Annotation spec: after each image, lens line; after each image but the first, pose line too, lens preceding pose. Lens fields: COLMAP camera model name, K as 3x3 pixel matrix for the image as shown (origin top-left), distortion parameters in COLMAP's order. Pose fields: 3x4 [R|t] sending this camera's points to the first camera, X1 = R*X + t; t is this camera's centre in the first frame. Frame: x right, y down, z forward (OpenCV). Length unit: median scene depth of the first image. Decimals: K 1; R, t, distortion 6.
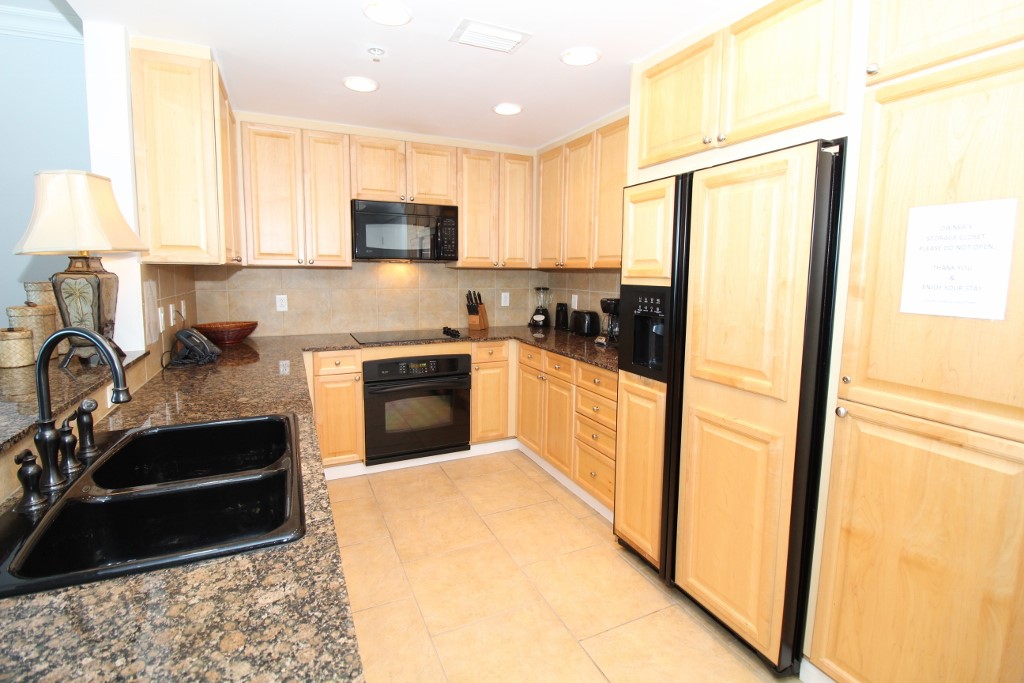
lens RADIAL K [[472.9, 0, 508.3], [0, 472.9, 324.0], [0, 0, 1]] dist [-0.016231, -0.001487]
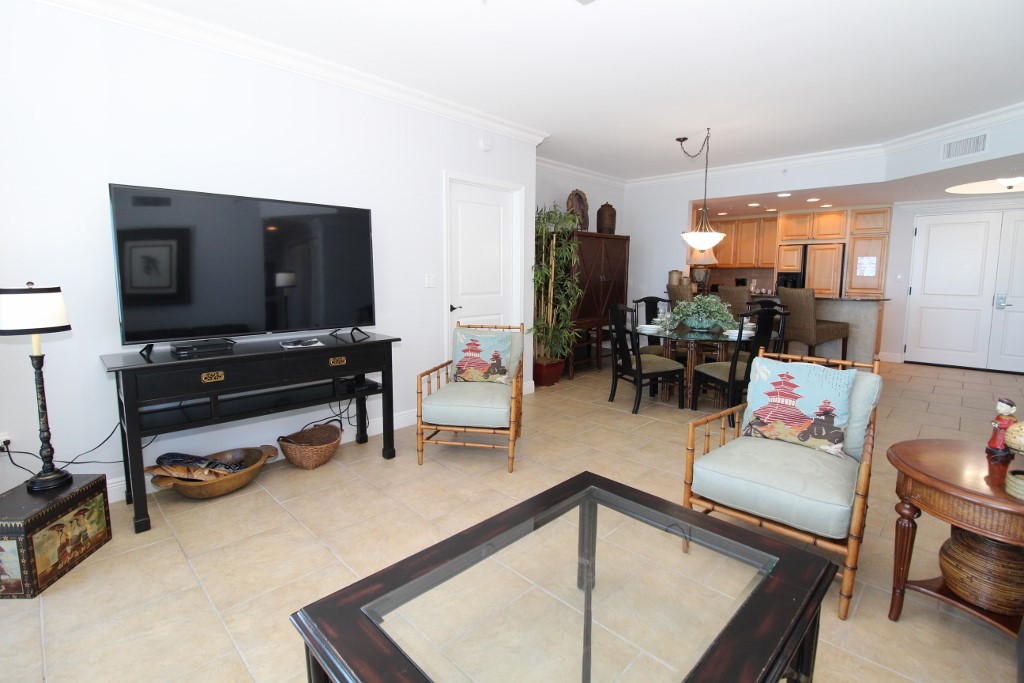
lens RADIAL K [[497.5, 0, 512.0], [0, 497.5, 322.8], [0, 0, 1]] dist [-0.002460, -0.000932]
pose [[0.927314, -0.041171, 0.372014, -2.616972], [0.045065, 0.998982, -0.001777, 0.182498], [-0.371563, 0.018413, 0.928225, -1.492592]]
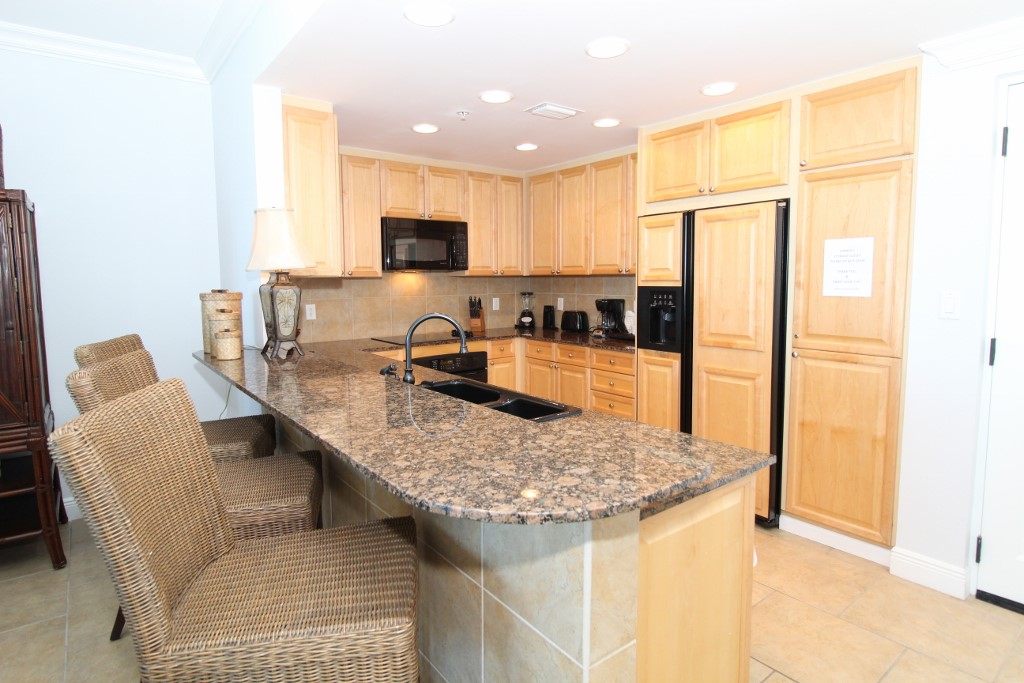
lens RADIAL K [[549.7, 0, 511.3], [0, 549.7, 323.4], [0, 0, 1]] dist [0.005280, 0.001001]
pose [[0.974370, -0.036775, 0.221923, -0.416523], [0.043159, 0.998780, -0.023985, 0.041085], [-0.220770, 0.032949, 0.974769, -0.415631]]
